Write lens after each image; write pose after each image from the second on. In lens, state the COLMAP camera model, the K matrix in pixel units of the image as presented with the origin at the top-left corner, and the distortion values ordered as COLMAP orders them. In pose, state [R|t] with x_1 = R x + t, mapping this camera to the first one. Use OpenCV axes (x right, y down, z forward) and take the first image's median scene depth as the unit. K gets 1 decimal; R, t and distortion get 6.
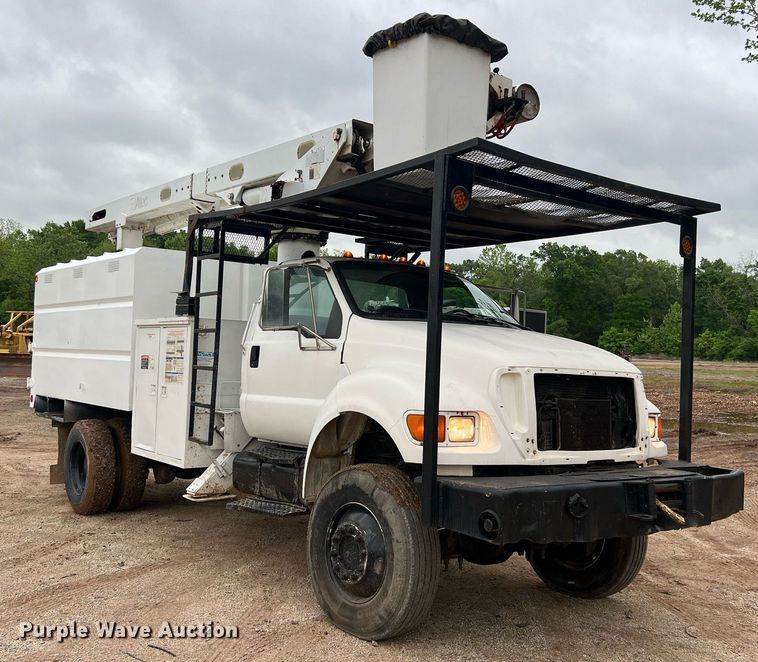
lens RADIAL K [[893.6, 0, 380.4], [0, 893.6, 316.7], [0, 0, 1]] dist [0.067360, -0.204503]
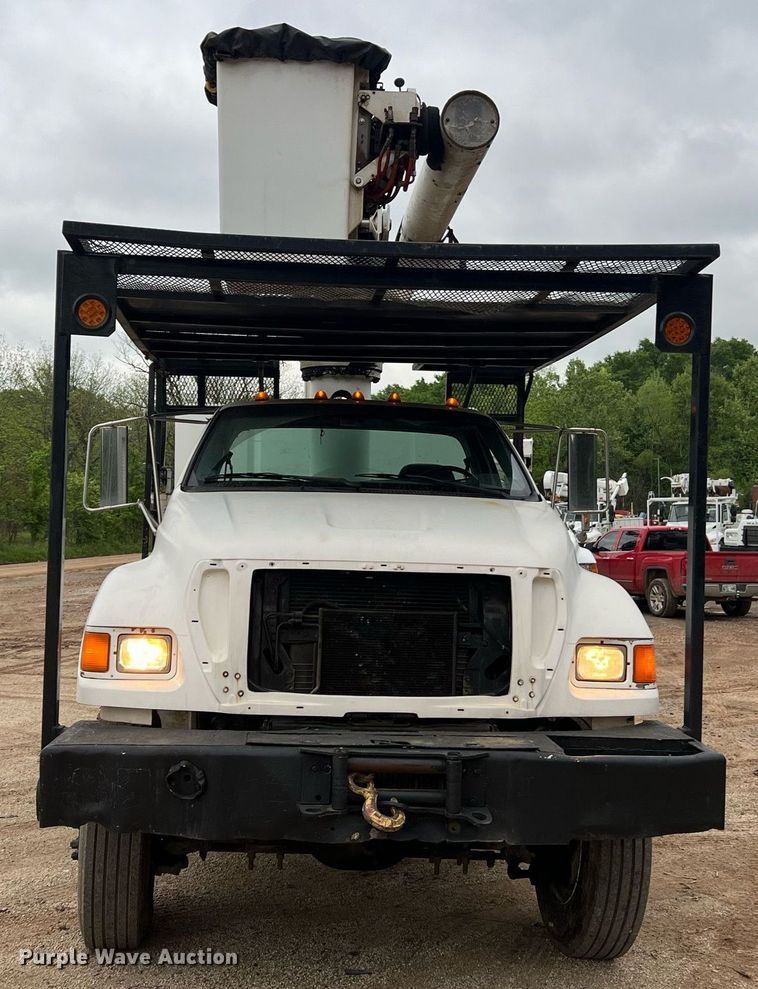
lens RADIAL K [[1282.9, 0, 379.0], [0, 1282.9, 494.5], [0, 0, 1]] dist [0.297890, -1.496751]
pose [[0.820623, -0.035168, -0.570387, 0.691822], [0.039278, 0.999215, -0.005098, 0.016482], [0.570119, -0.018220, 0.821360, 0.268897]]
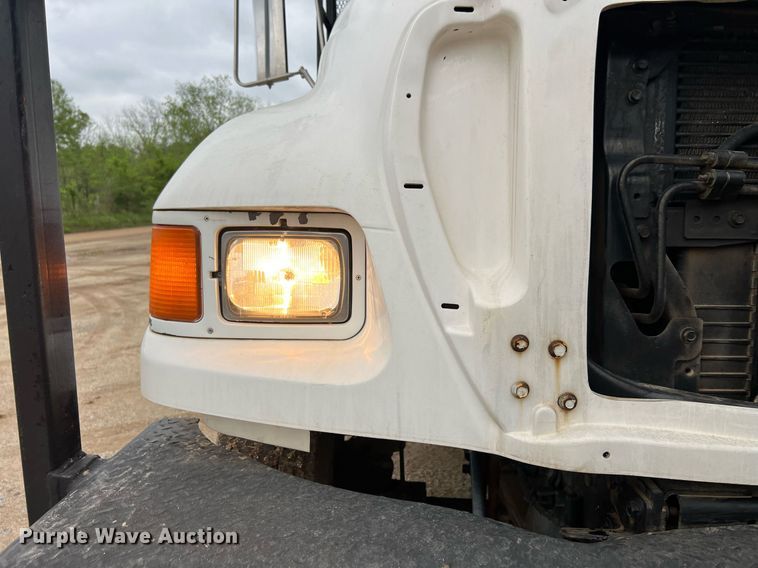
lens RADIAL K [[578.6, 0, 389.6], [0, 578.6, 286.7], [0, 0, 1]] dist [0.089631, -0.142575]
pose [[0.764790, 0.060846, -0.641400, 0.199183], [0.063878, 0.983464, 0.169463, 0.088612], [0.641105, -0.170575, 0.748257, 0.777418]]
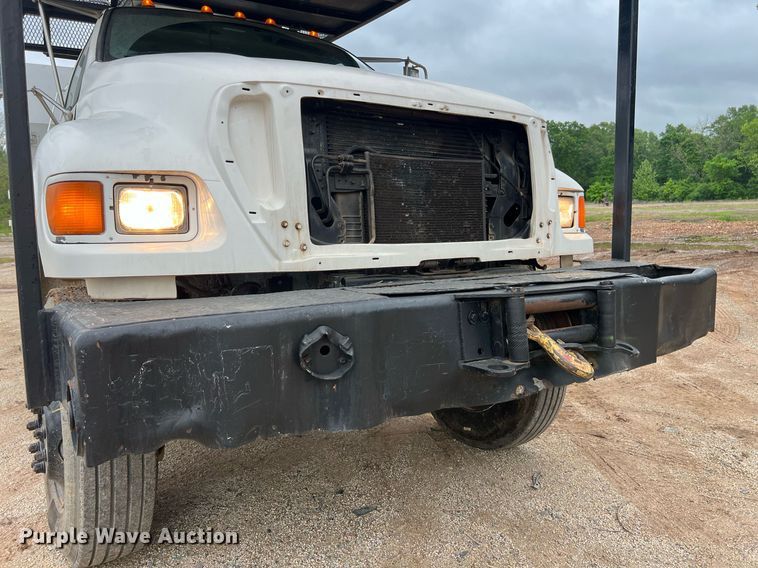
lens RADIAL K [[578.6, 0, 389.6], [0, 578.6, 286.7], [0, 0, 1]] dist [0.089631, -0.142575]
pose [[0.993799, -0.044373, -0.101952, 0.226320], [0.059480, 0.986852, 0.150283, 0.111517], [0.093943, -0.155416, 0.983372, 0.590486]]
